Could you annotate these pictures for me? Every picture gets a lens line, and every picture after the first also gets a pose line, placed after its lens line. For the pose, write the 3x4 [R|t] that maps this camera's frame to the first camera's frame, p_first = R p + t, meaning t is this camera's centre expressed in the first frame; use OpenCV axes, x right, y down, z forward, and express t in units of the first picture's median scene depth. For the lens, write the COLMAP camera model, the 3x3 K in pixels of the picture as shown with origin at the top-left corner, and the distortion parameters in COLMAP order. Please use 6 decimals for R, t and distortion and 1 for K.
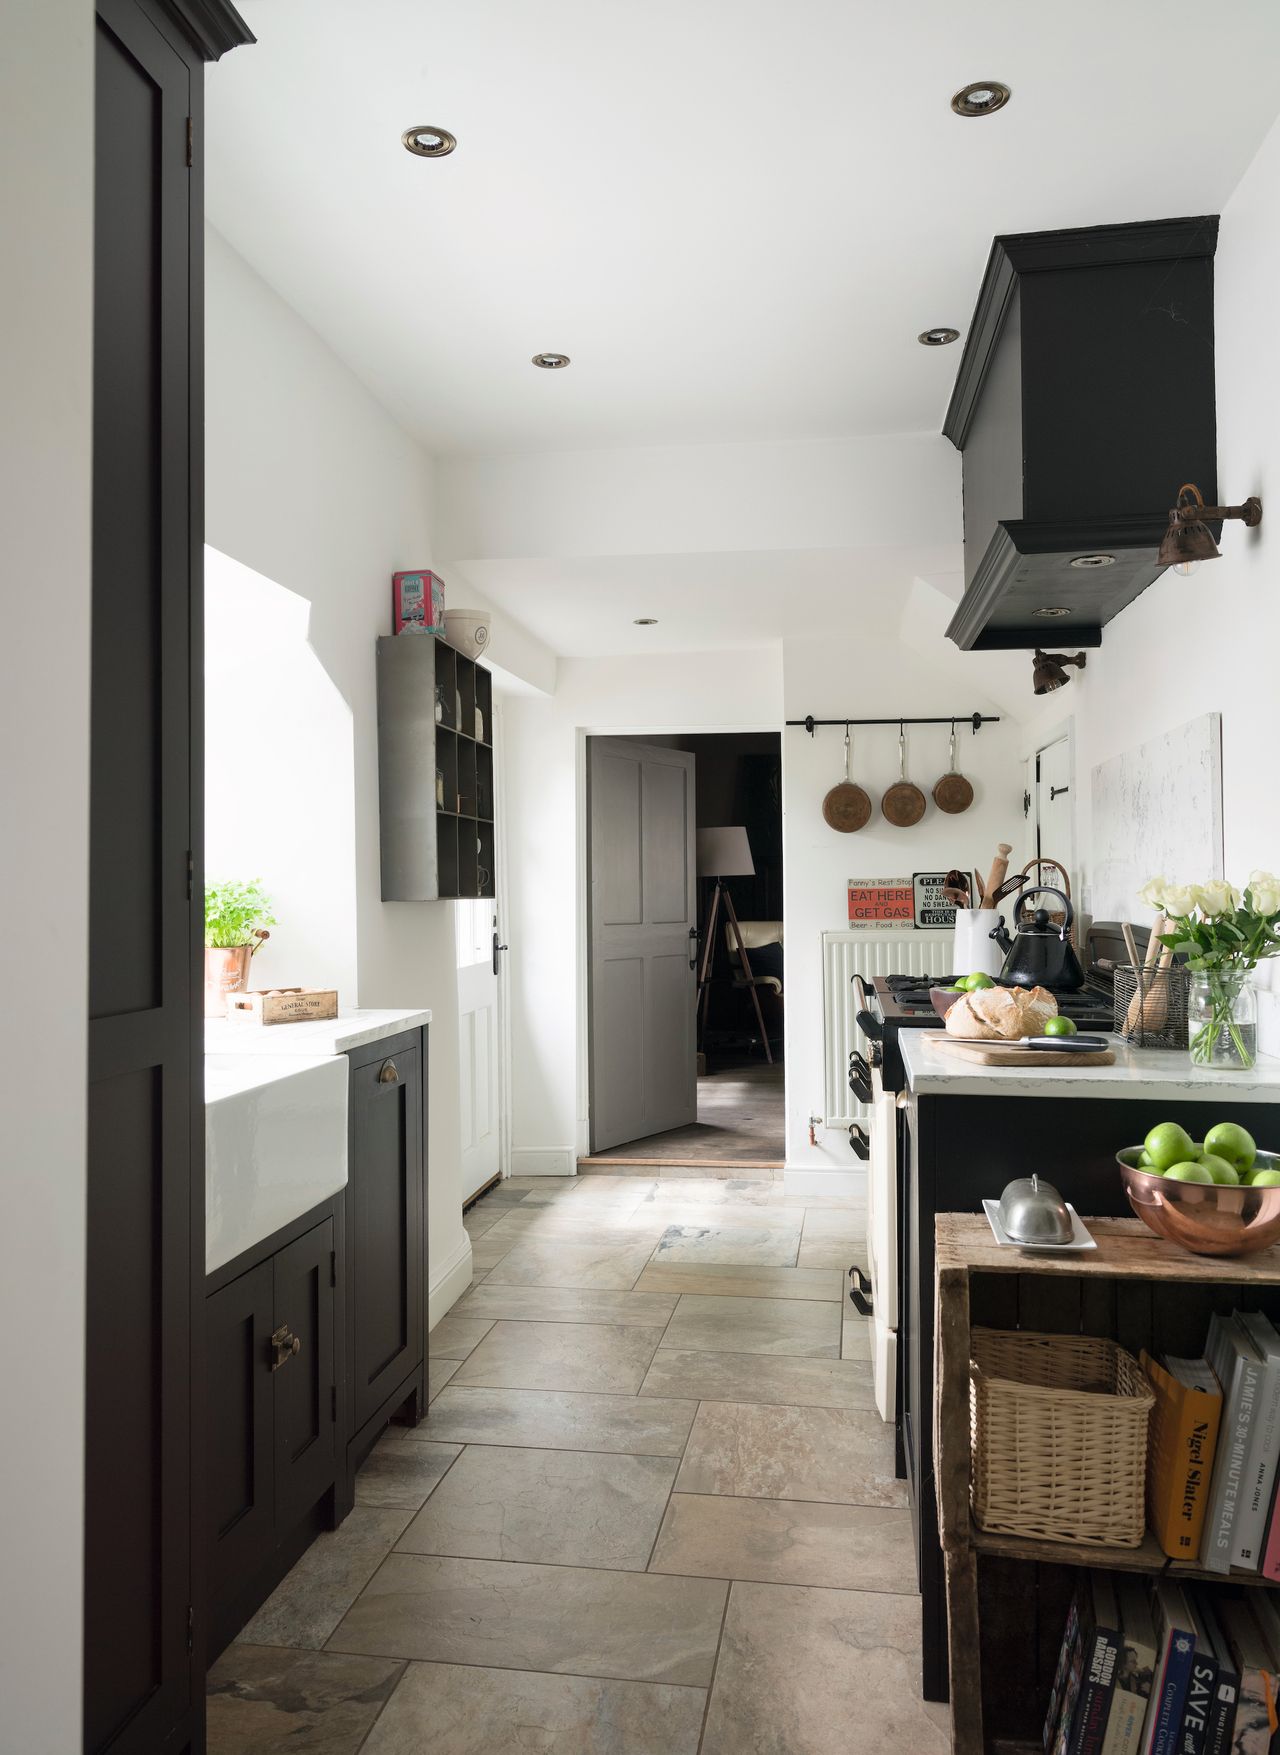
lens RADIAL K [[1281.2, 0, 641.2], [0, 1281.2, 851.2], [0, 0, 1]] dist [0.001117, 0.003717]
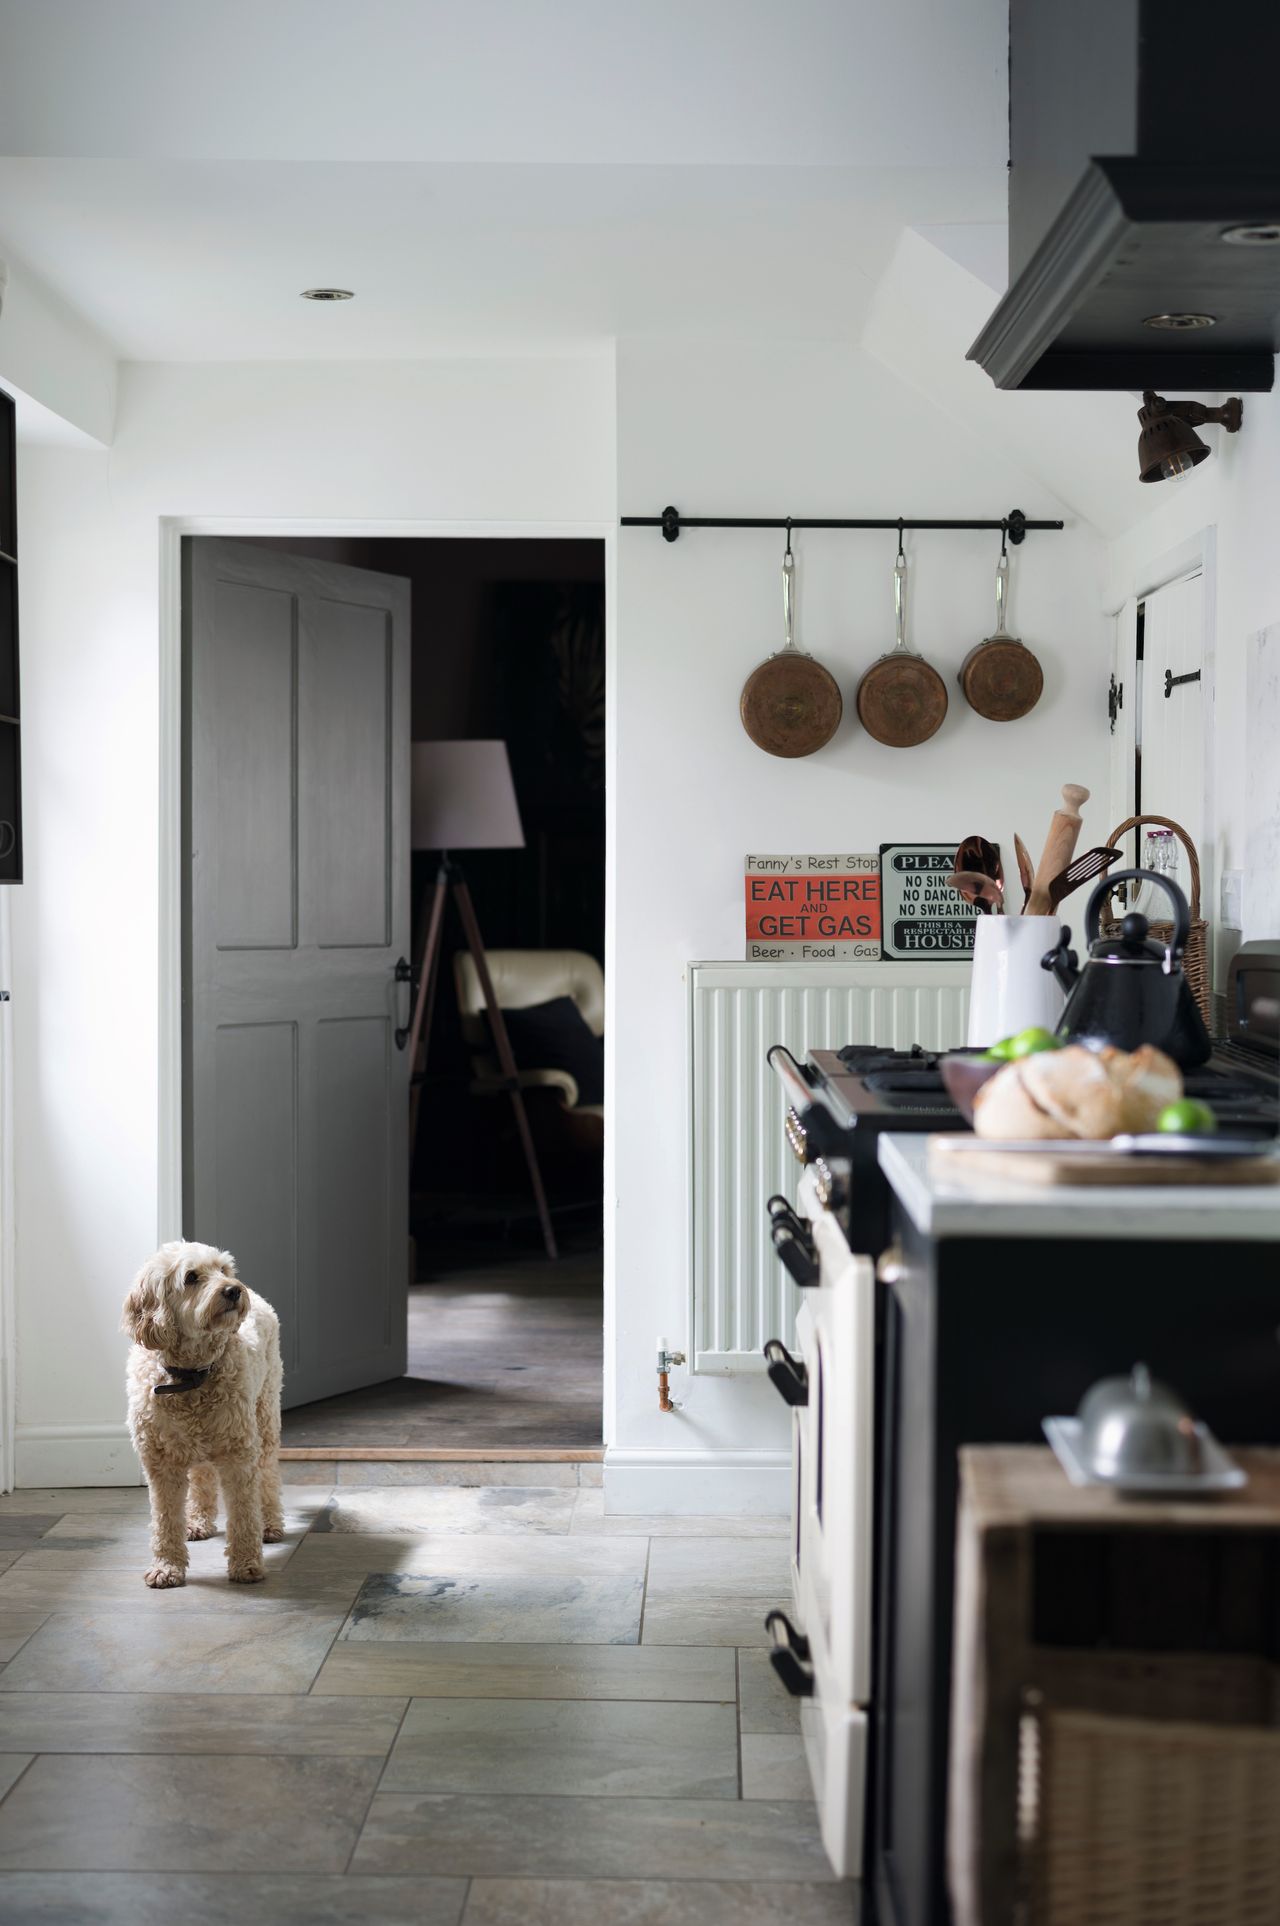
lens RADIAL K [[2938.4, 0, 635.6], [0, 2938.4, 965.7], [0, 0, 1]] dist [-0.009418, 0.000000]
pose [[0.990442, 0.006591, 0.137773, -0.043148], [-0.014441, 0.998323, 0.056052, 0.003436], [-0.137173, -0.057506, 0.988876, -0.110634]]
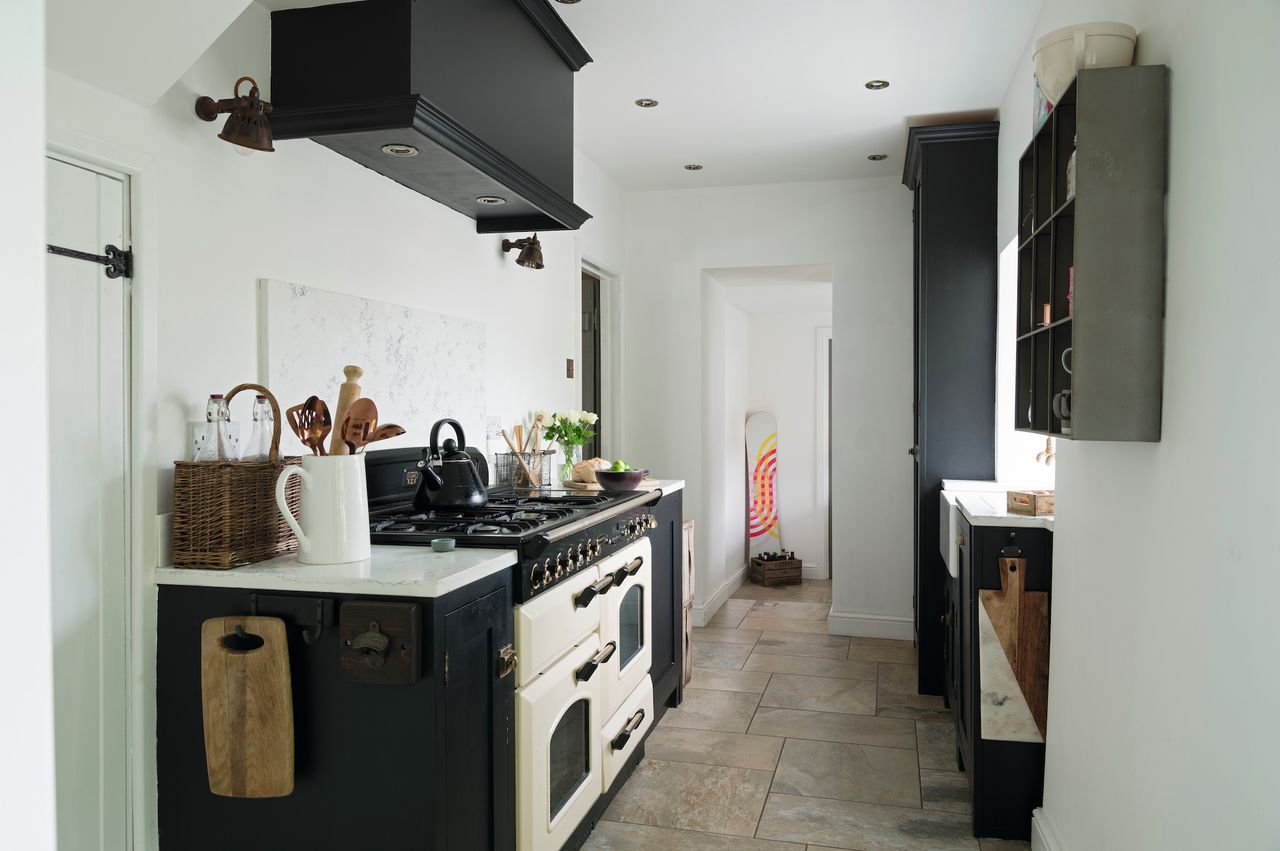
lens RADIAL K [[1089.0, 0, 638.6], [0, 1089.0, 425.6], [0, 0, 1]] dist [-0.002654, -0.000950]
pose [[-0.996284, 0.004114, 0.086026, 0.054091], [0.003473, 0.999965, -0.007594, 0.036733], [-0.086054, -0.007267, -0.996264, 1.710672]]
